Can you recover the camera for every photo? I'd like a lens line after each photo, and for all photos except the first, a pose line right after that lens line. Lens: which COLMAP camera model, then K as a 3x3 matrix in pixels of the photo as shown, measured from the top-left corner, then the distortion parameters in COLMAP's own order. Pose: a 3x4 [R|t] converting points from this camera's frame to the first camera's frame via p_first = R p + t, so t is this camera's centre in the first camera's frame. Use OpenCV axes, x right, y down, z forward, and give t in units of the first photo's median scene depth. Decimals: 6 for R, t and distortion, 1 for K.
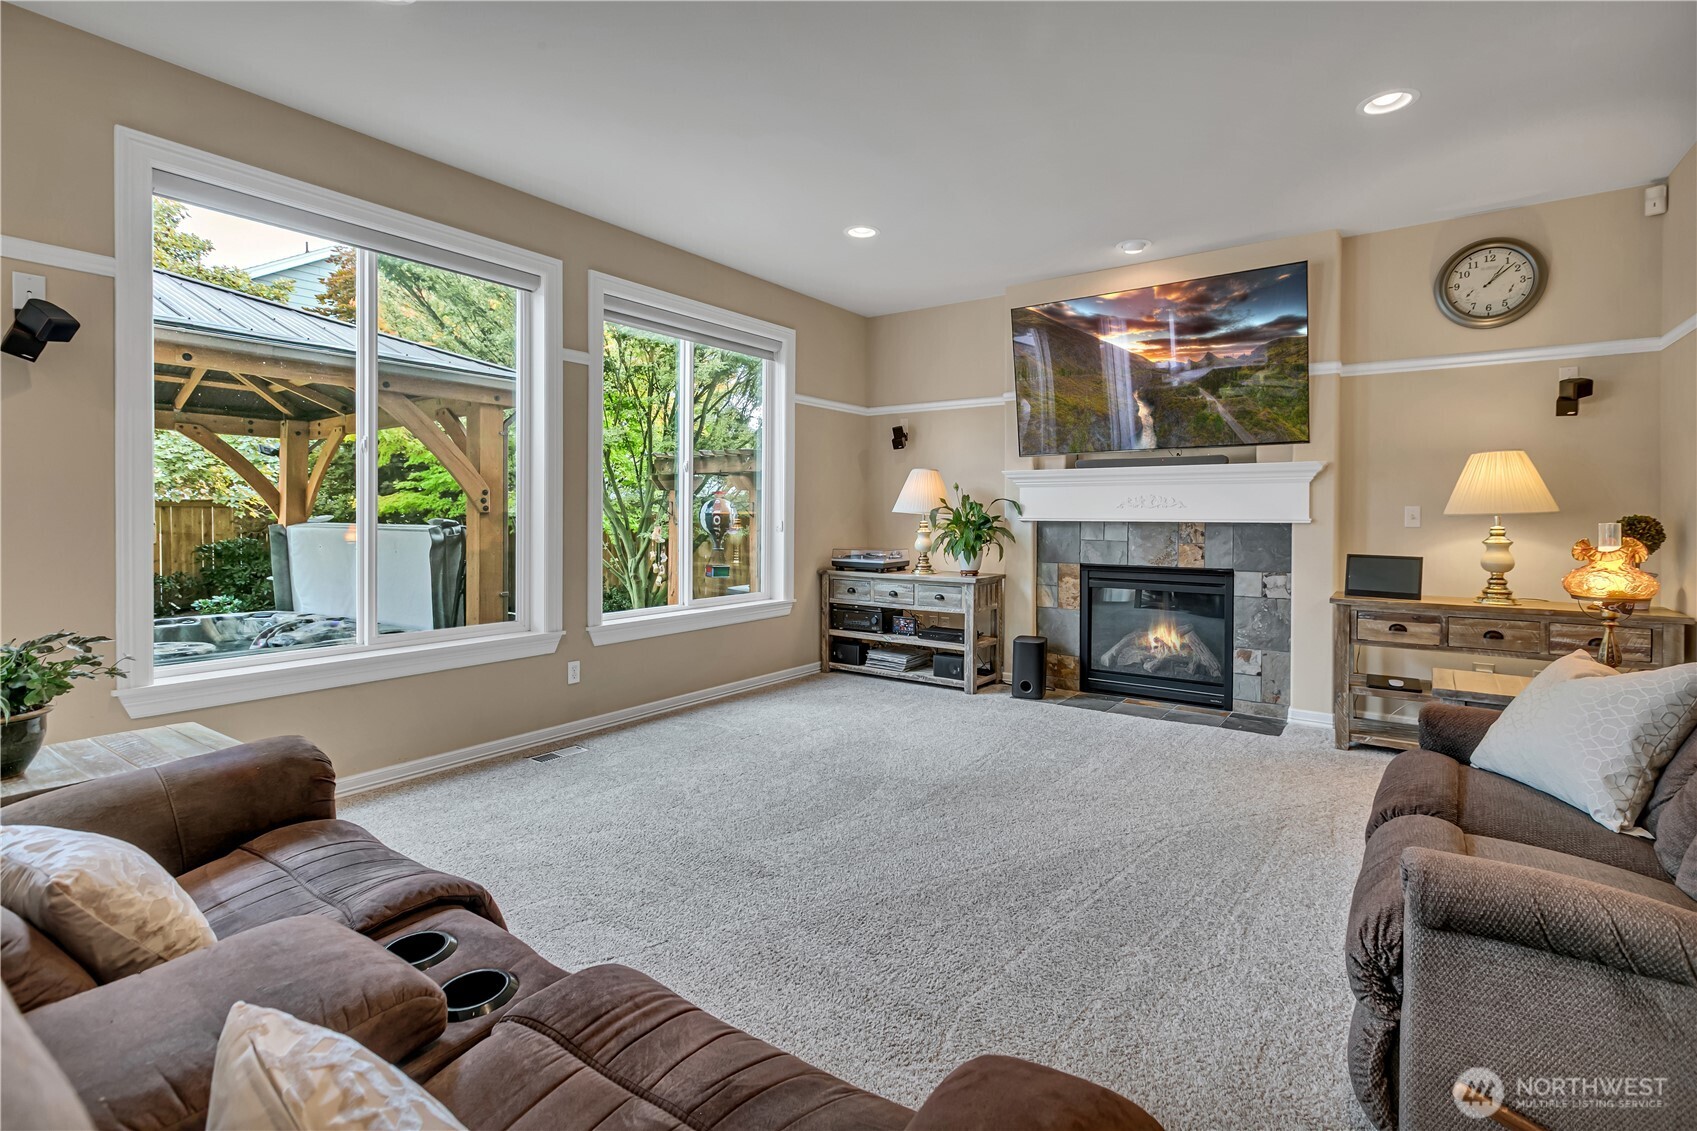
lens RADIAL K [[795.6, 0, 859.5], [0, 795.6, 529.5], [0, 0, 1]] dist [-0.000343, -0.000267]
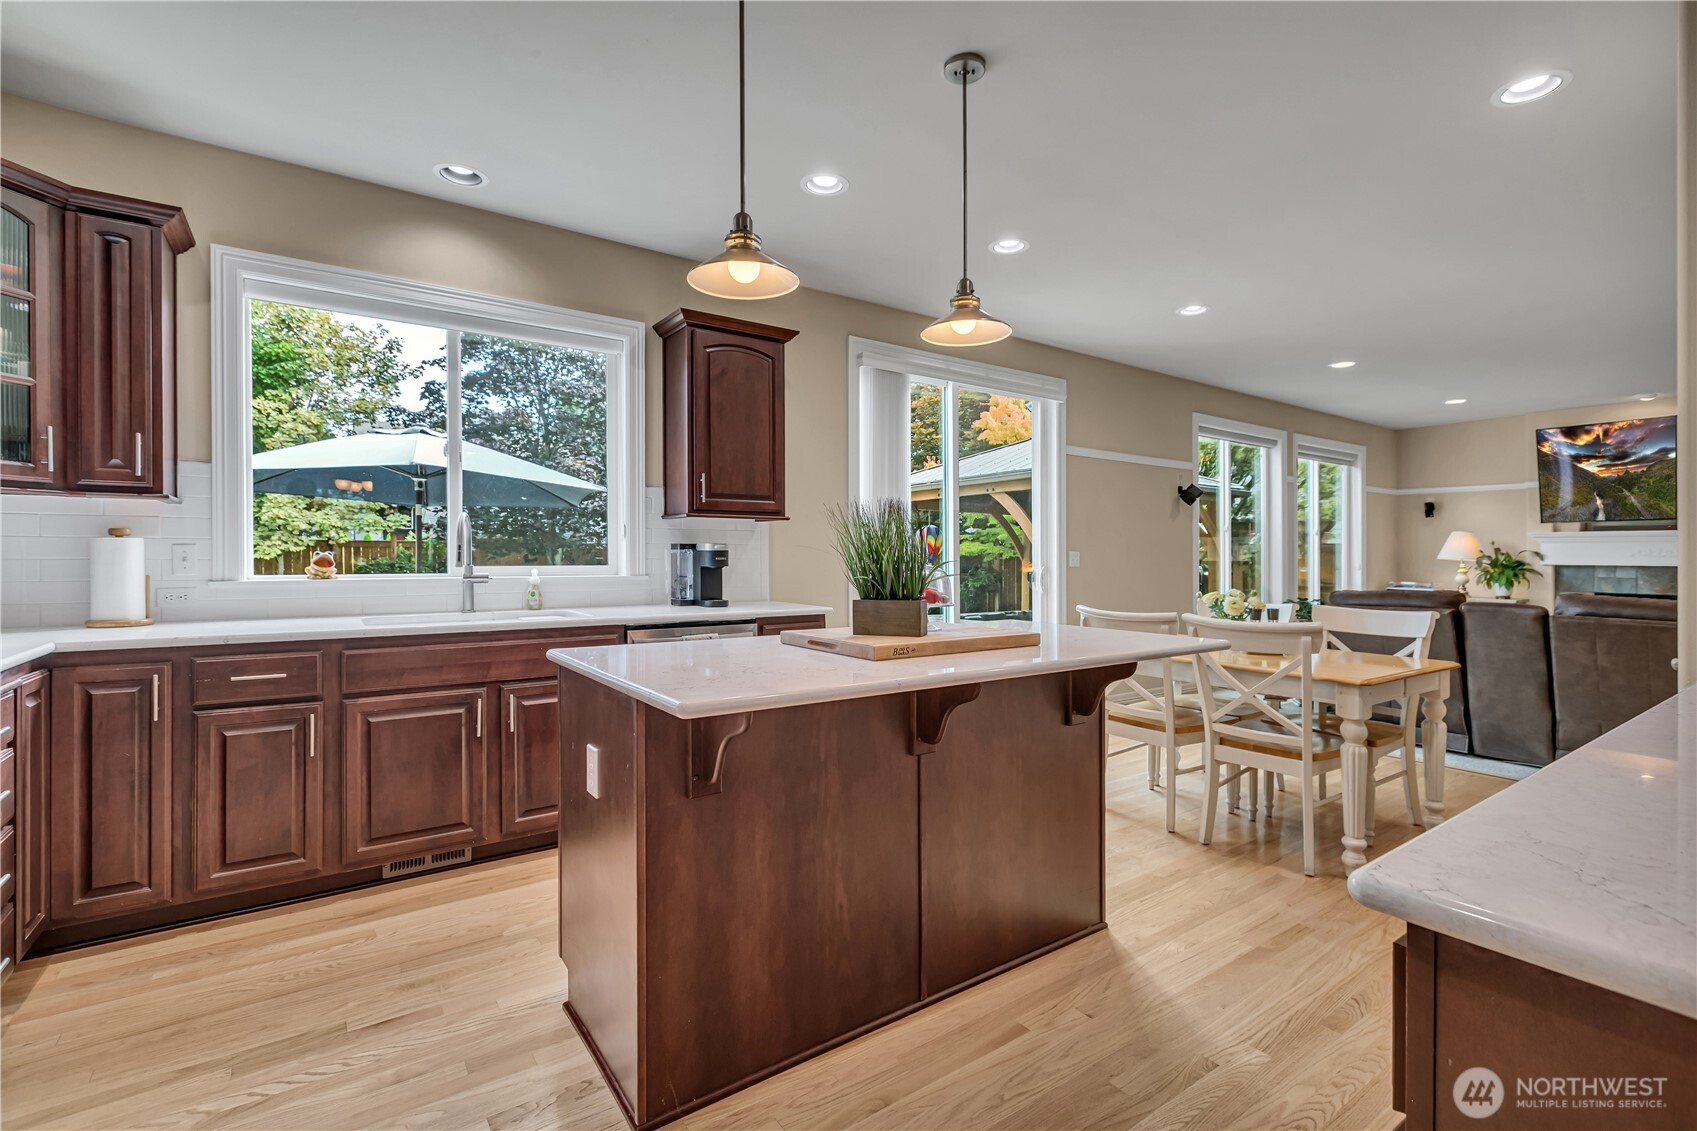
lens RADIAL K [[777.0, 0, 881.8], [0, 777.0, 546.7], [0, 0, 1]] dist [0.000779, 0.000562]
pose [[0.944809, -0.003531, -0.327602, -0.533529], [-0.008127, 0.999382, -0.034210, 0.016732], [0.327520, 0.034984, 0.944196, -0.878246]]
